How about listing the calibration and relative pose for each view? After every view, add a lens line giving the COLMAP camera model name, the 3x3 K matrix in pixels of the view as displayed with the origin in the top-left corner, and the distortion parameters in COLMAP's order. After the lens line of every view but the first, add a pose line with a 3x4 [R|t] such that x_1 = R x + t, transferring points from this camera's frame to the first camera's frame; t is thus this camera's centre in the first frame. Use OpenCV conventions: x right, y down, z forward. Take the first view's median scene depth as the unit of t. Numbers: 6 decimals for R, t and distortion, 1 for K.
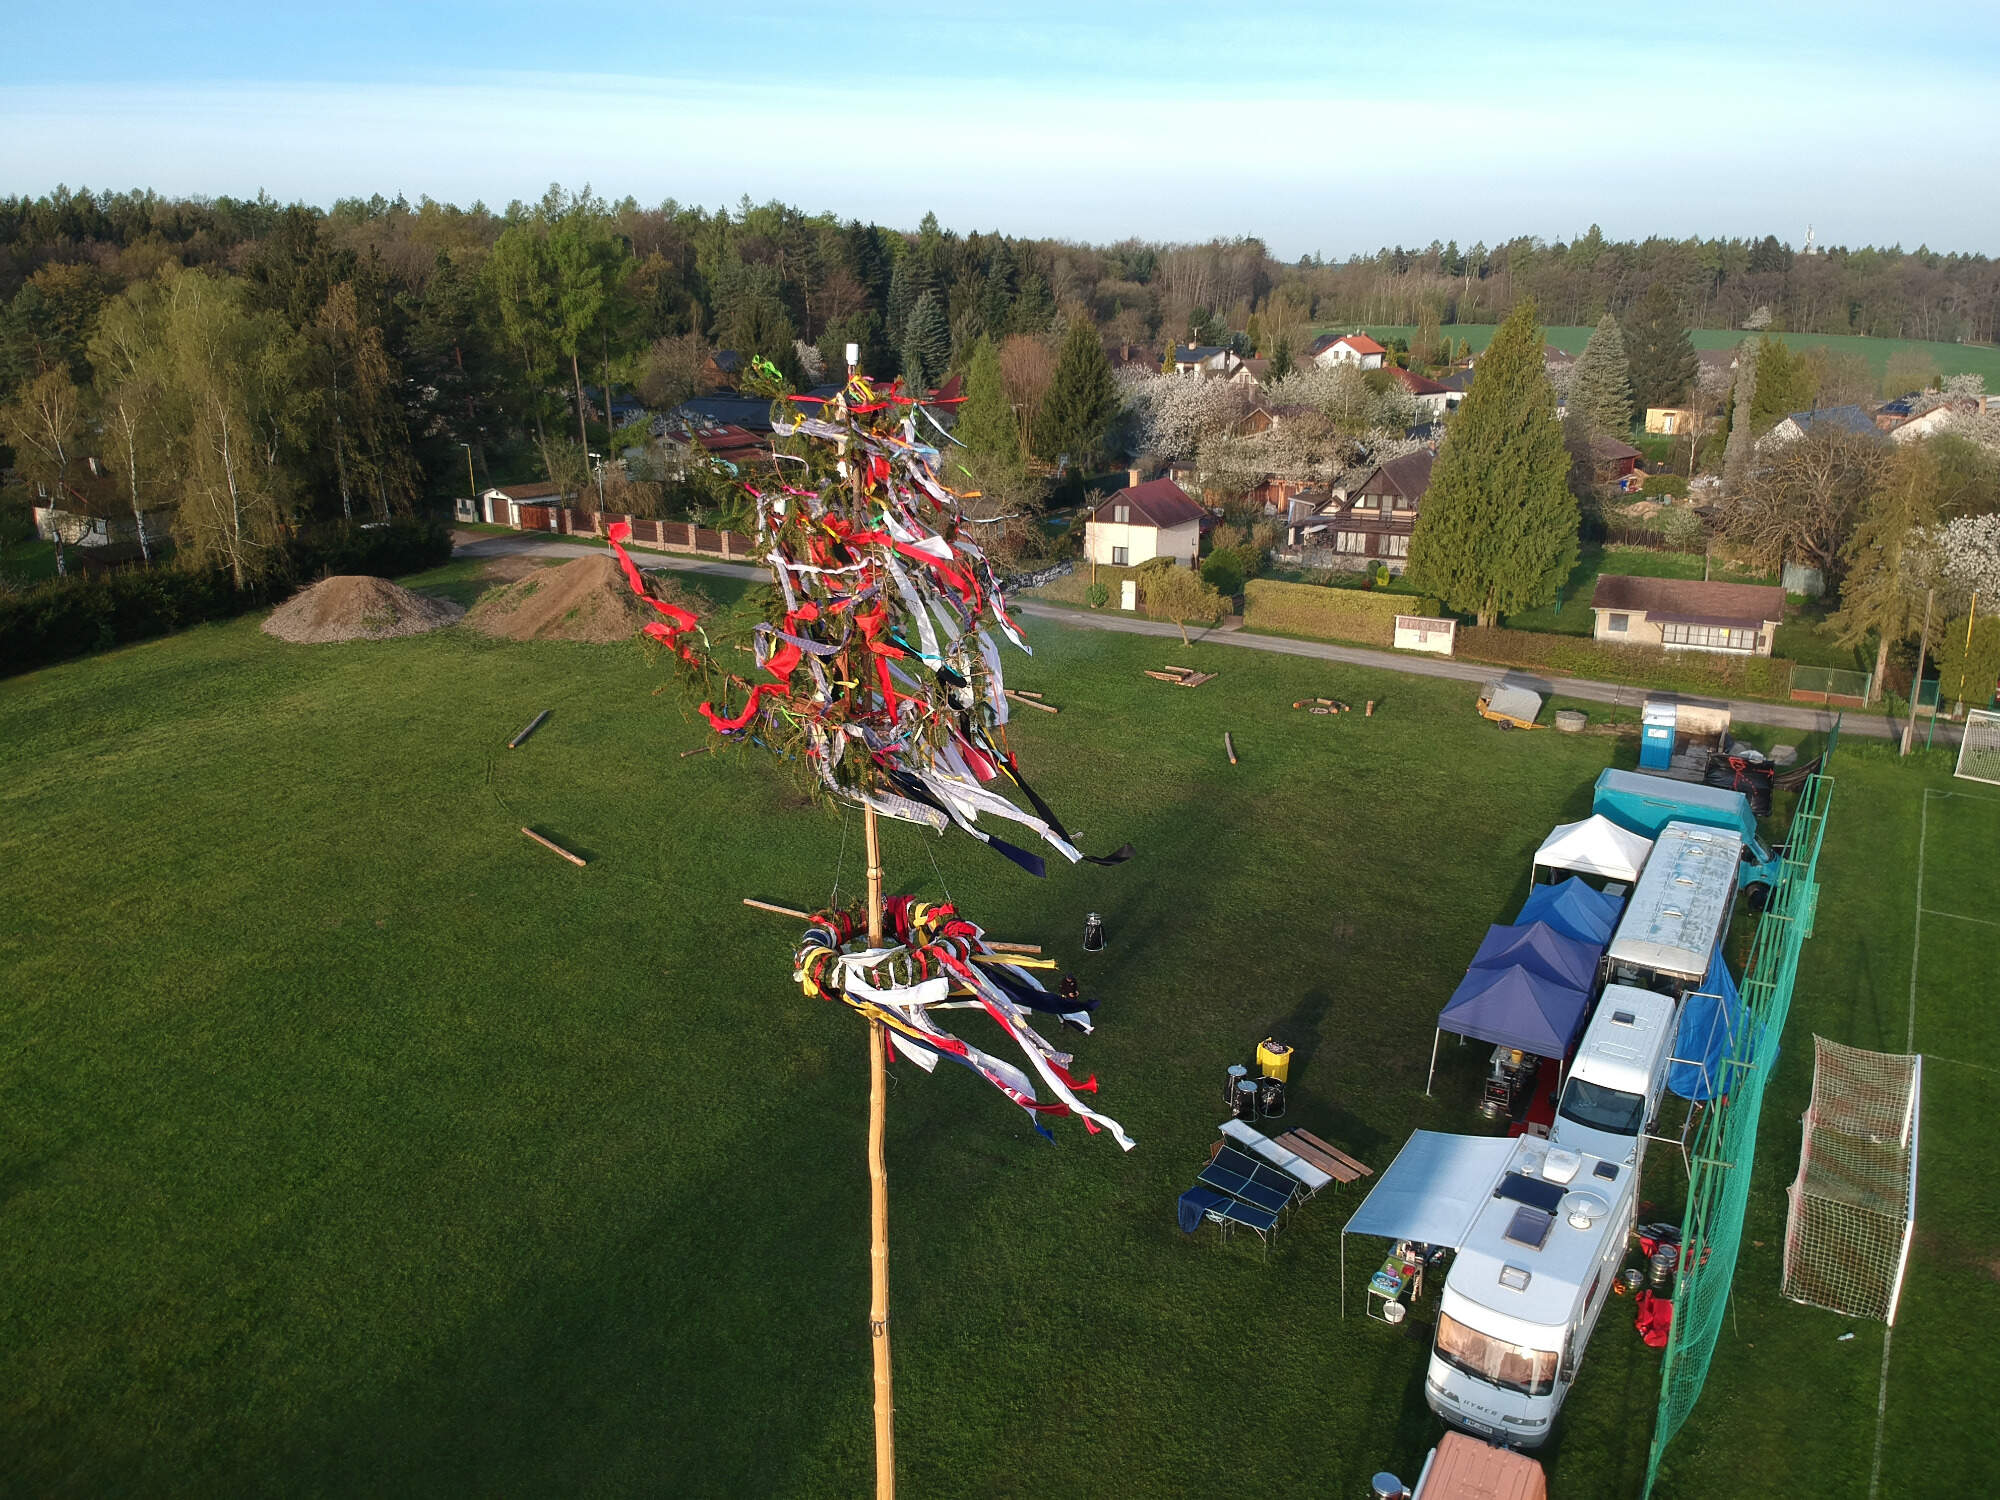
lens RADIAL K [[1433.5, 0, 1000.0], [0, 1433.5, 750.0], [0, 0, 1]] dist [0.061537, -0.120824]
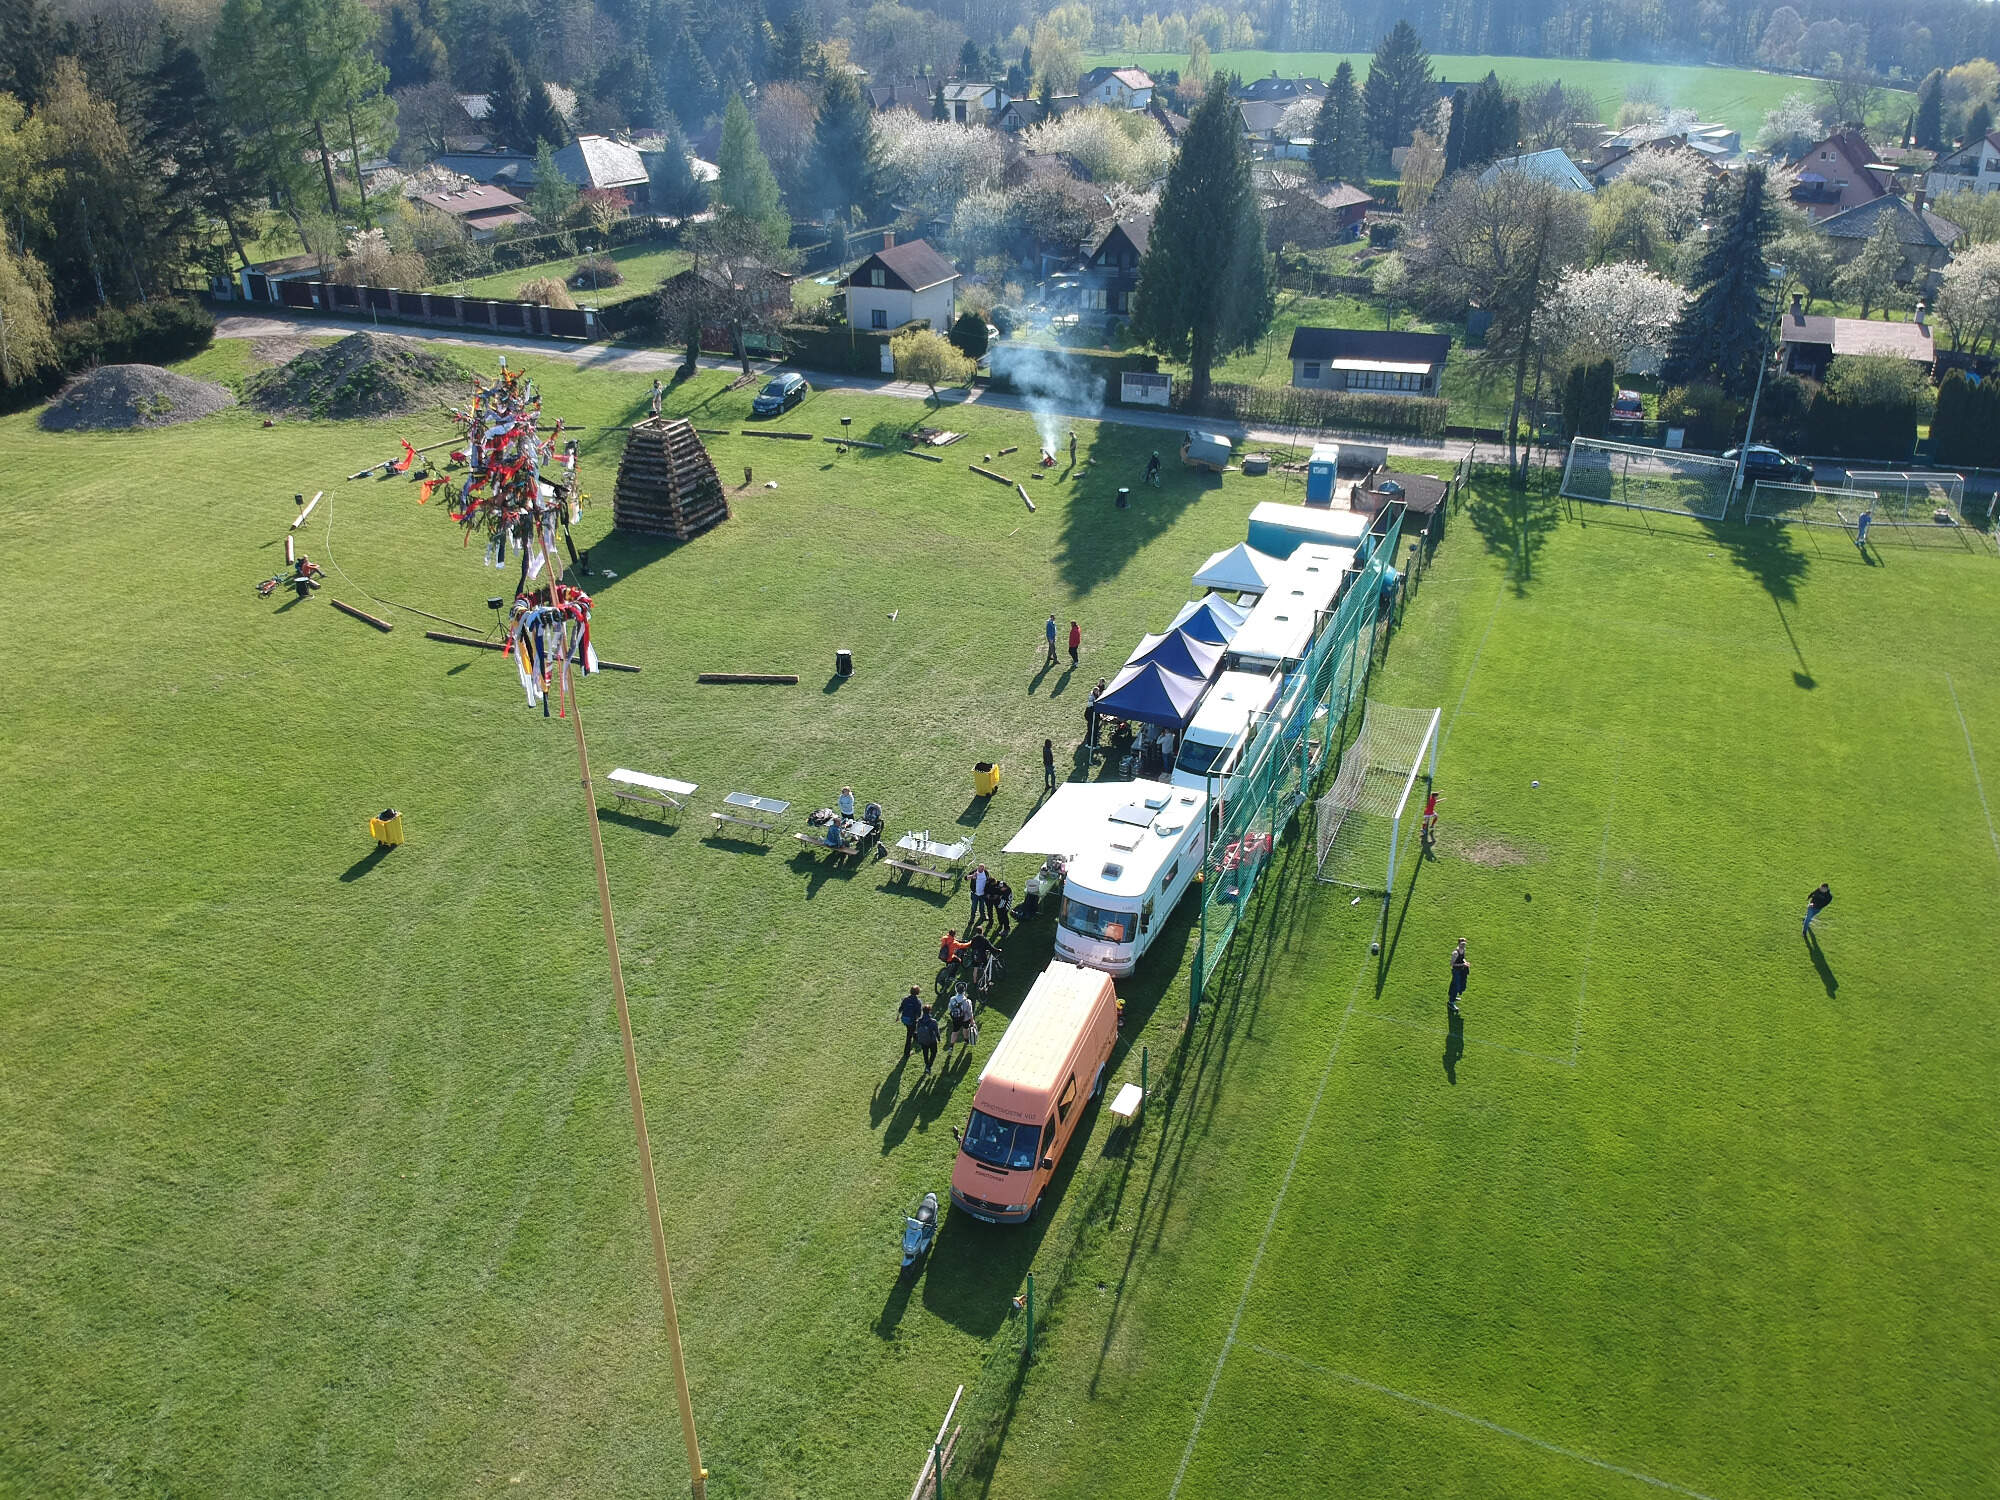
lens RADIAL K [[1433.5, 0, 1000.0], [0, 1433.5, 750.0], [0, 0, 1]] dist [0.061537, -0.120824]
pose [[0.990705, -0.064899, 0.119550, 0.022798], [0.043699, 0.984109, 0.172104, -0.000699], [-0.128820, -0.165280, 0.977798, -0.099580]]
